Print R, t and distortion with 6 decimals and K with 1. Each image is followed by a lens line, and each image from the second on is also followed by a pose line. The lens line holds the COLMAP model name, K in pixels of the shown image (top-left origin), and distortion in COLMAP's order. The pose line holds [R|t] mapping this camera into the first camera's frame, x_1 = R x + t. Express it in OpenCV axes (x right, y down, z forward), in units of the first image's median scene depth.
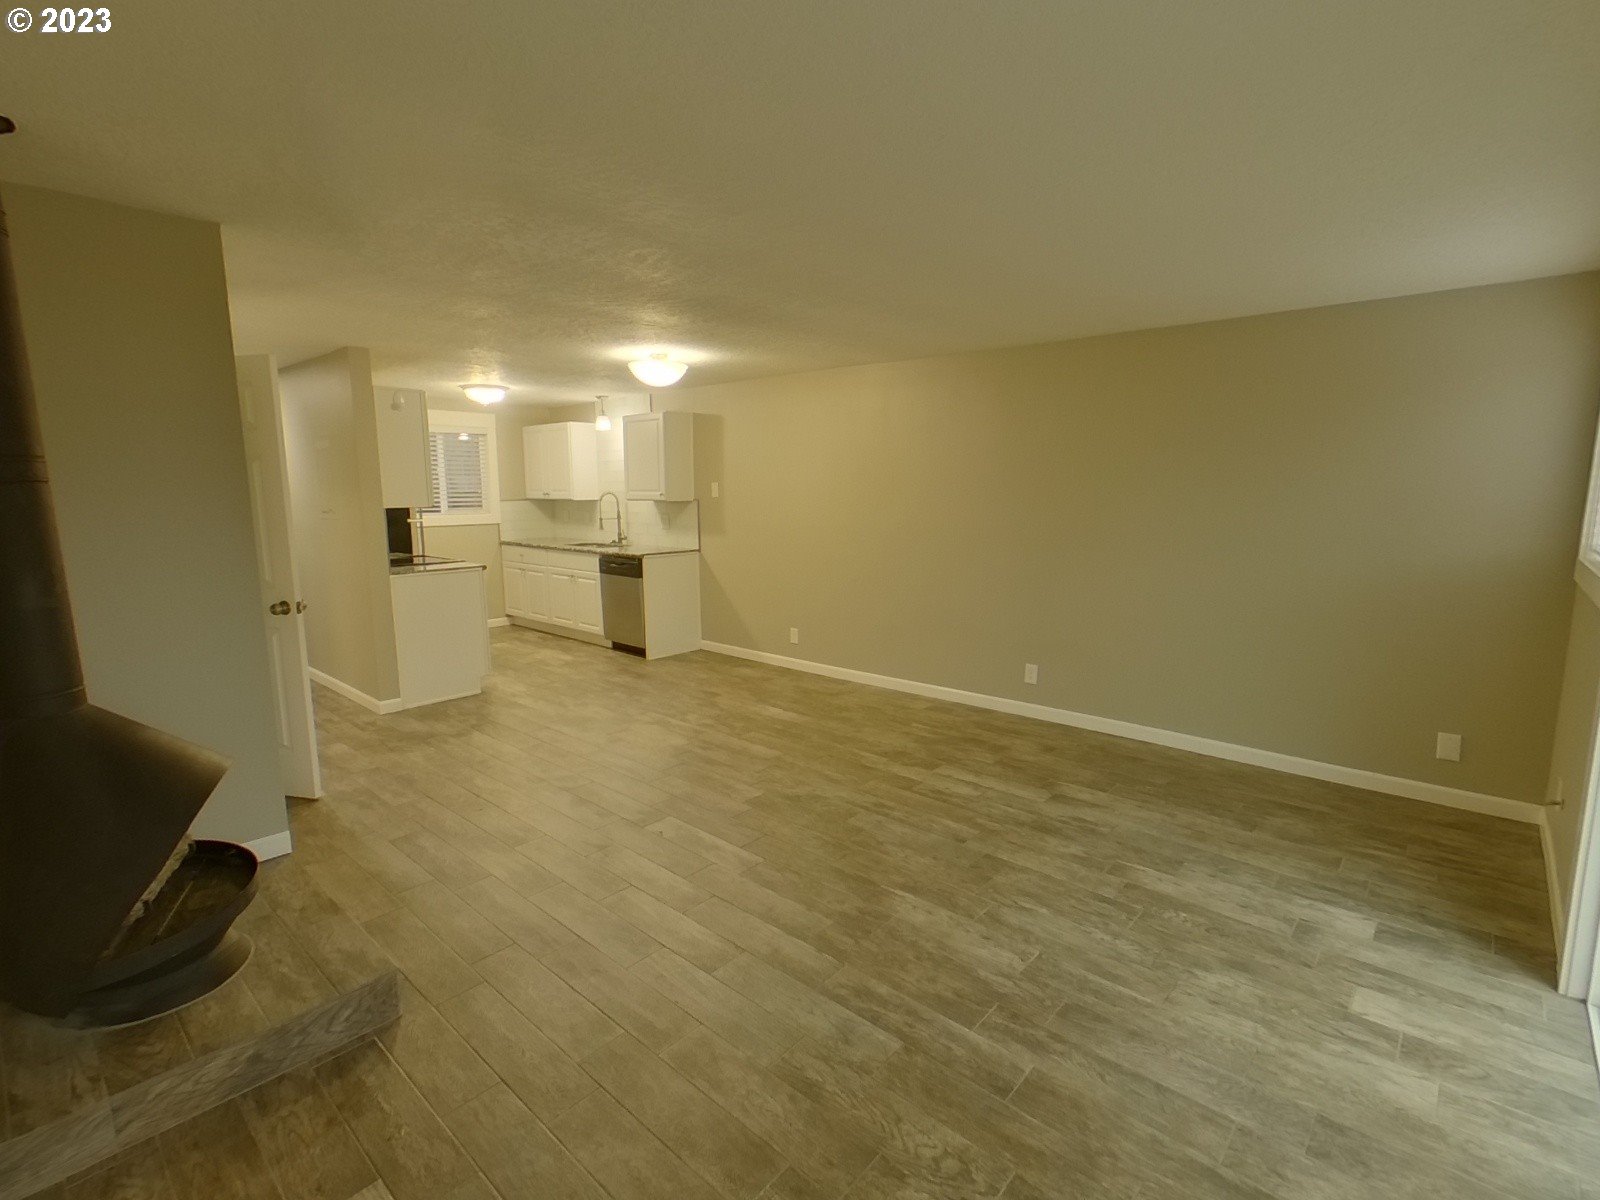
lens RADIAL K [[766.0, 0, 804.1], [0, 766.0, 599.9], [0, 0, 1]] dist [-0.000186, 0.000265]
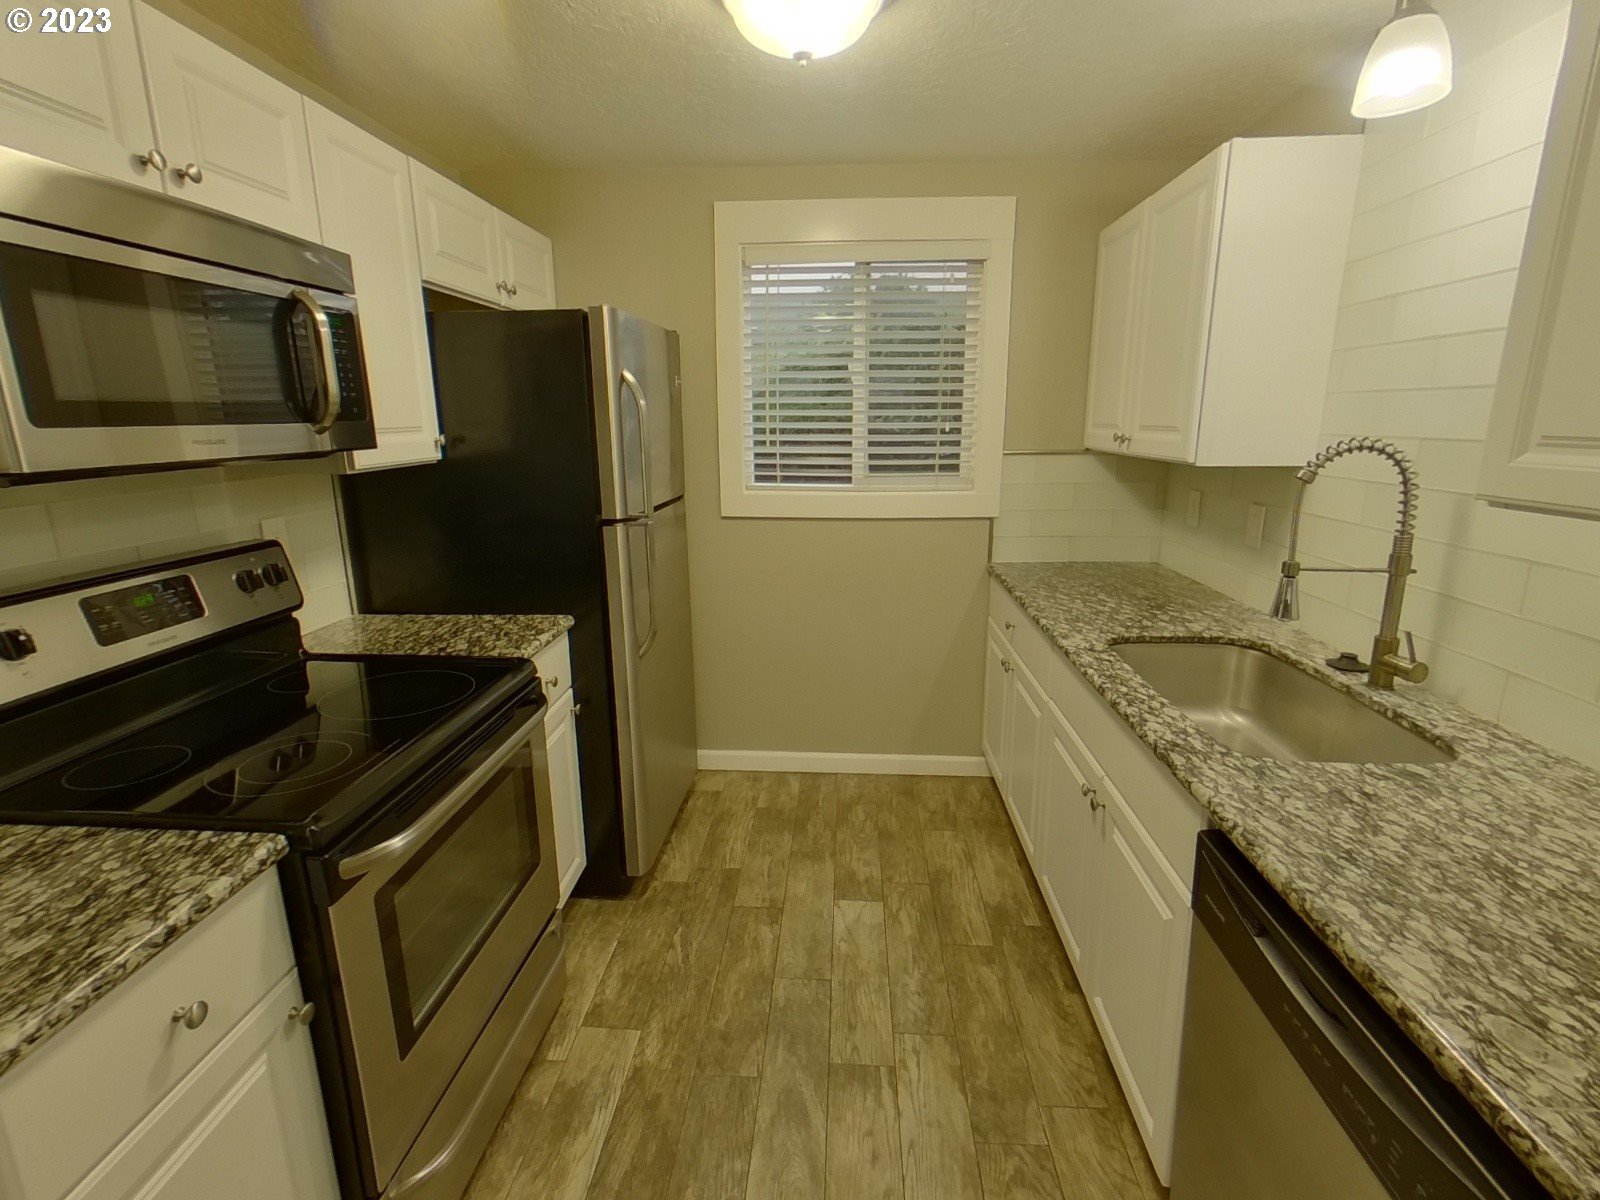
lens RADIAL K [[766.0, 0, 801.7], [0, 766.0, 604.6], [0, 0, 1]] dist [-0.000186, 0.000265]
pose [[0.626878, 0.180215, -0.757988, -0.180433], [-0.112103, 0.983621, 0.141147, -0.104979], [0.771010, -0.003510, 0.636813, 0.728937]]
